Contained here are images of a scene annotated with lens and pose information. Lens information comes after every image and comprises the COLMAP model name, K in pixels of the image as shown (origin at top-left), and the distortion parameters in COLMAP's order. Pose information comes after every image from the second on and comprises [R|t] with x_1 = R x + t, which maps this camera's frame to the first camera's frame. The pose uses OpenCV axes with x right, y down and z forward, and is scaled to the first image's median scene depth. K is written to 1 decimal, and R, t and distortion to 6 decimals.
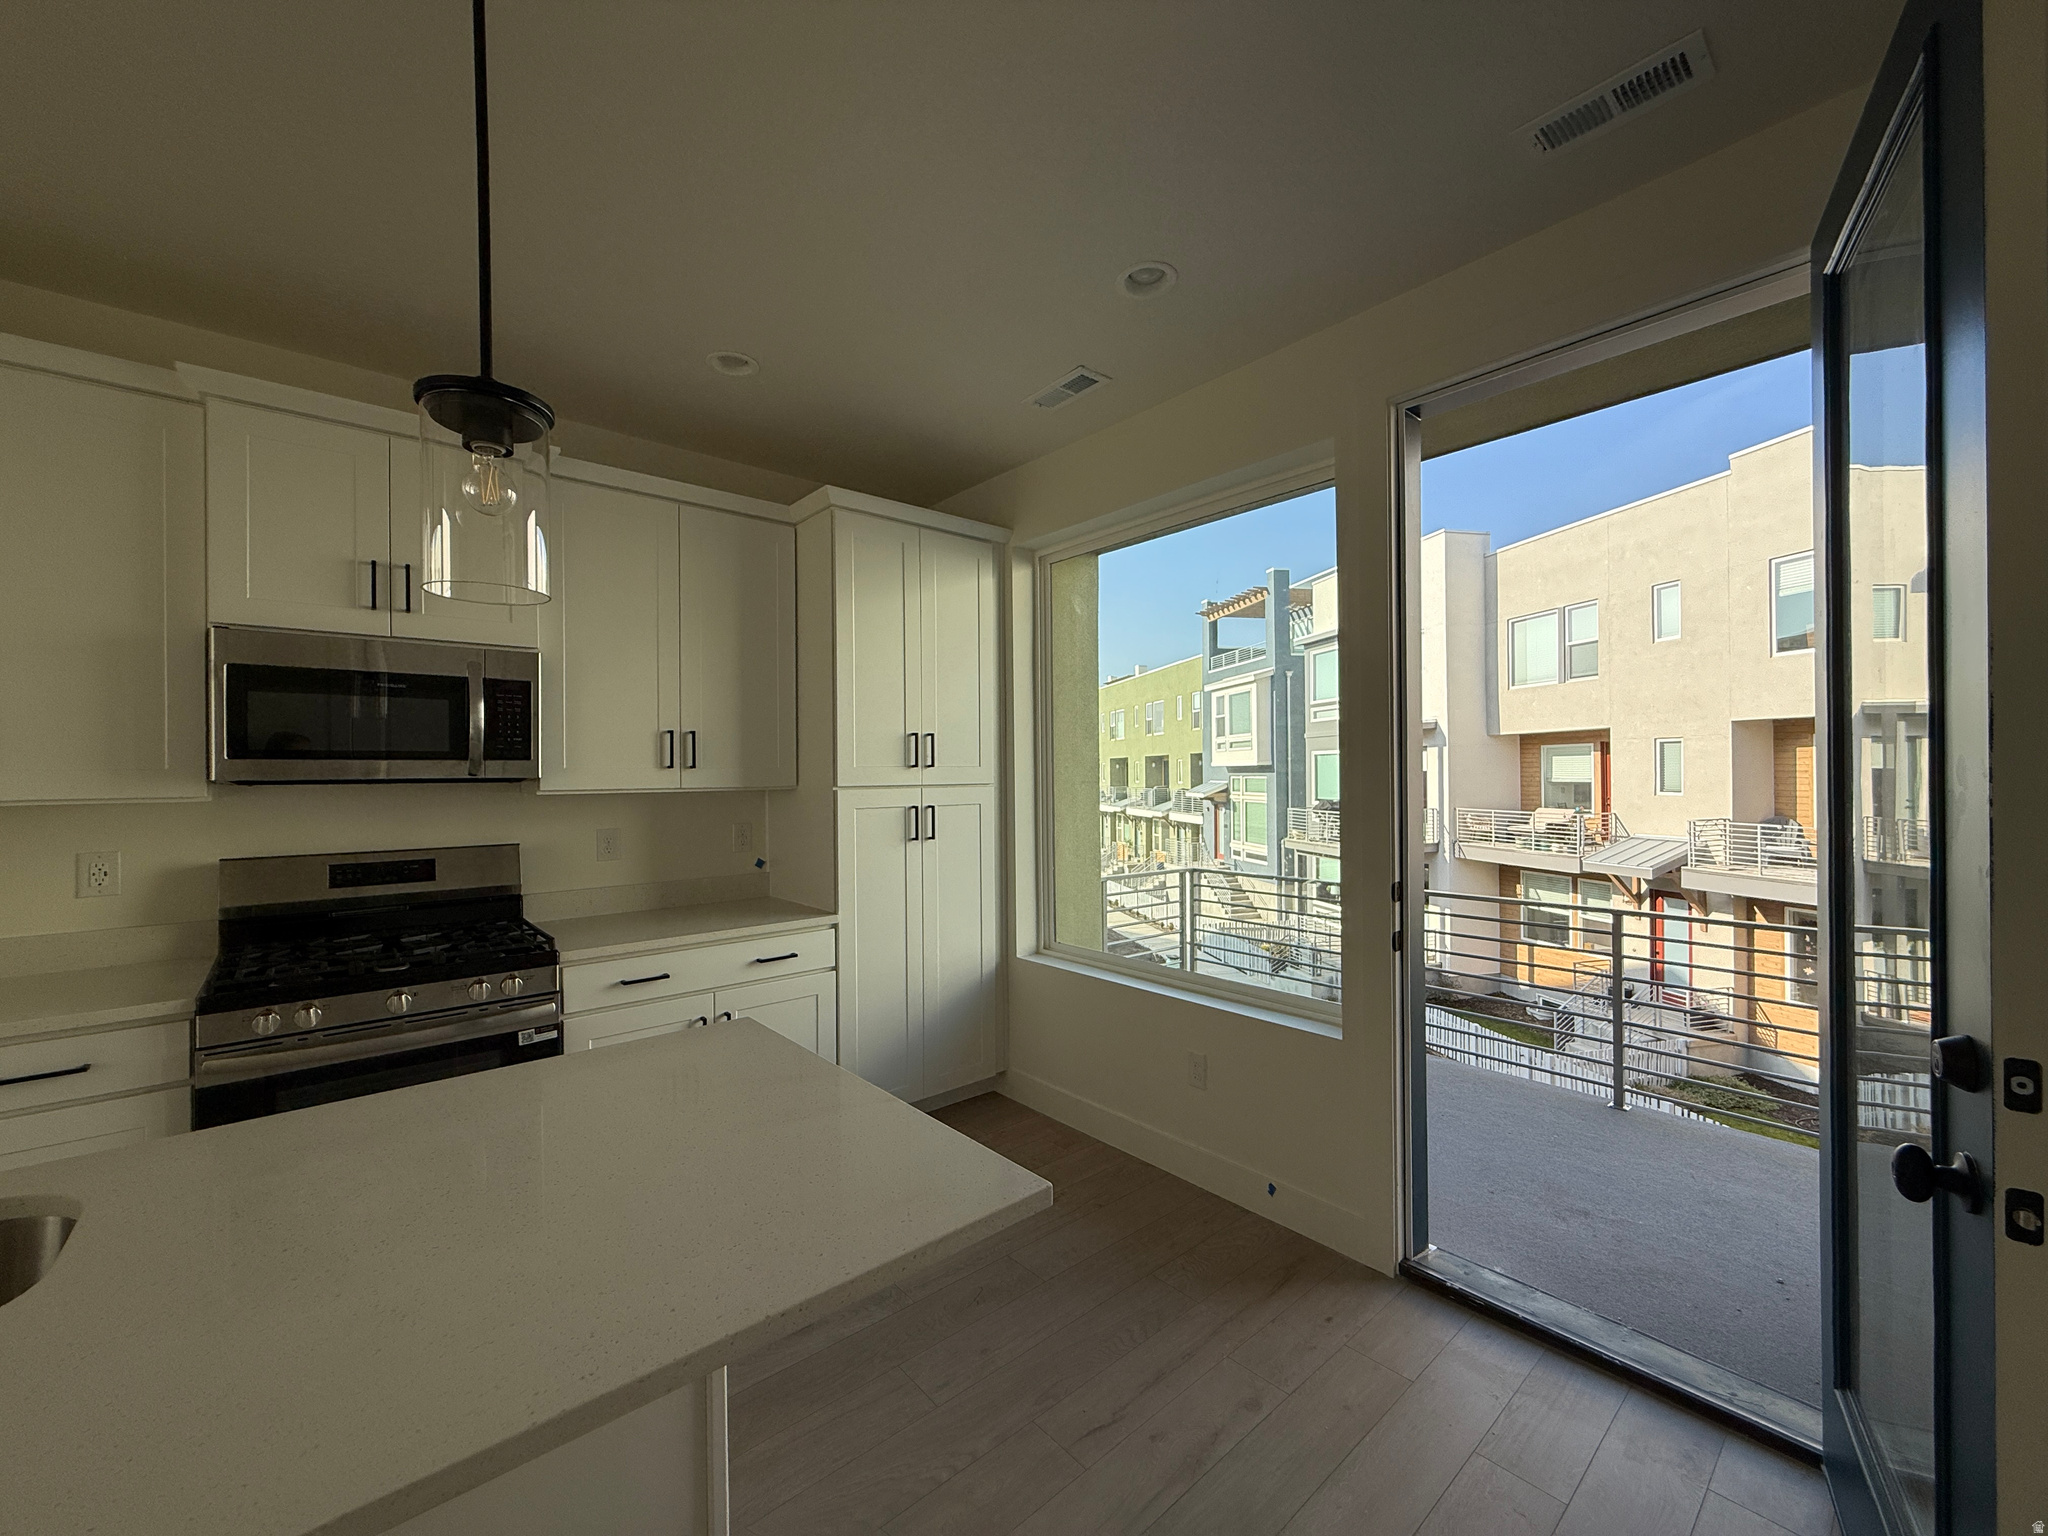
lens RADIAL K [[818.9, 0, 1021.9], [0, 818.9, 761.6], [0, 0, 1]] dist [0.002462, 0.000127]
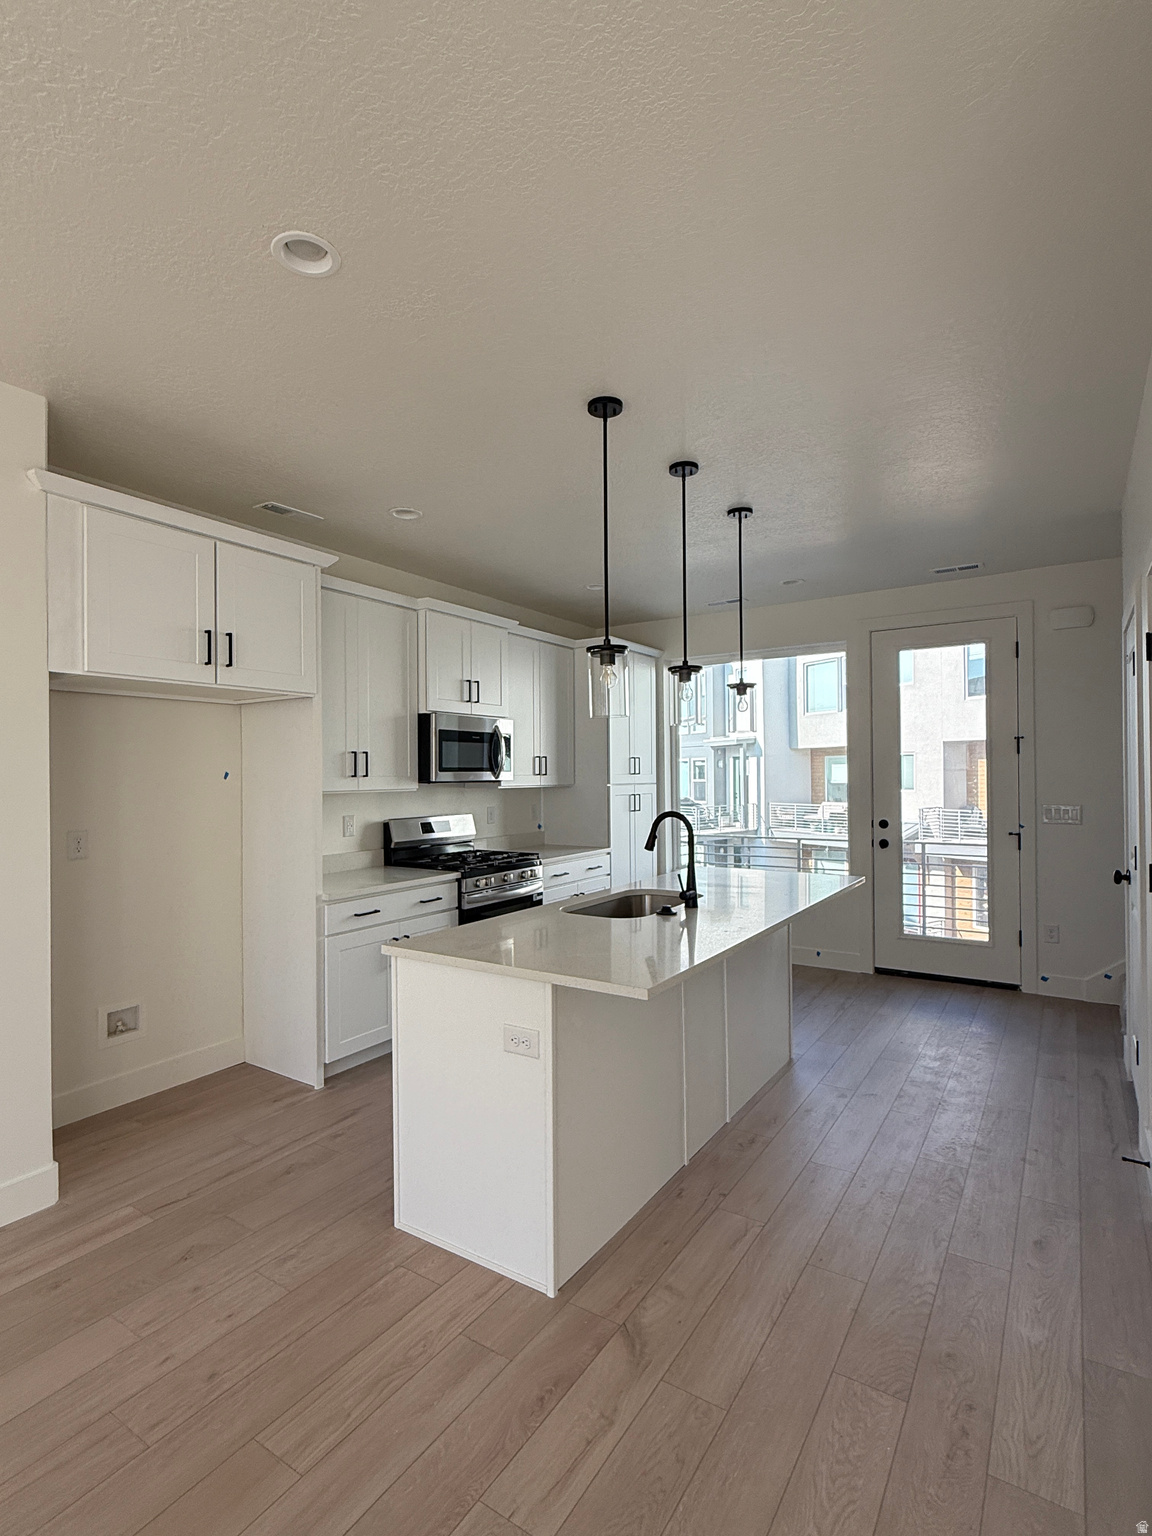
lens RADIAL K [[760.4, 0, 576.7], [0, 760.4, 774.0], [0, 0, 1]] dist [-0.006692, -0.000323]
pose [[0.961774, 0.000383, 0.273844, -0.169133], [-0.003254, 0.999944, 0.010029, -0.002842], [-0.273825, -0.010537, 0.961722, -0.161093]]
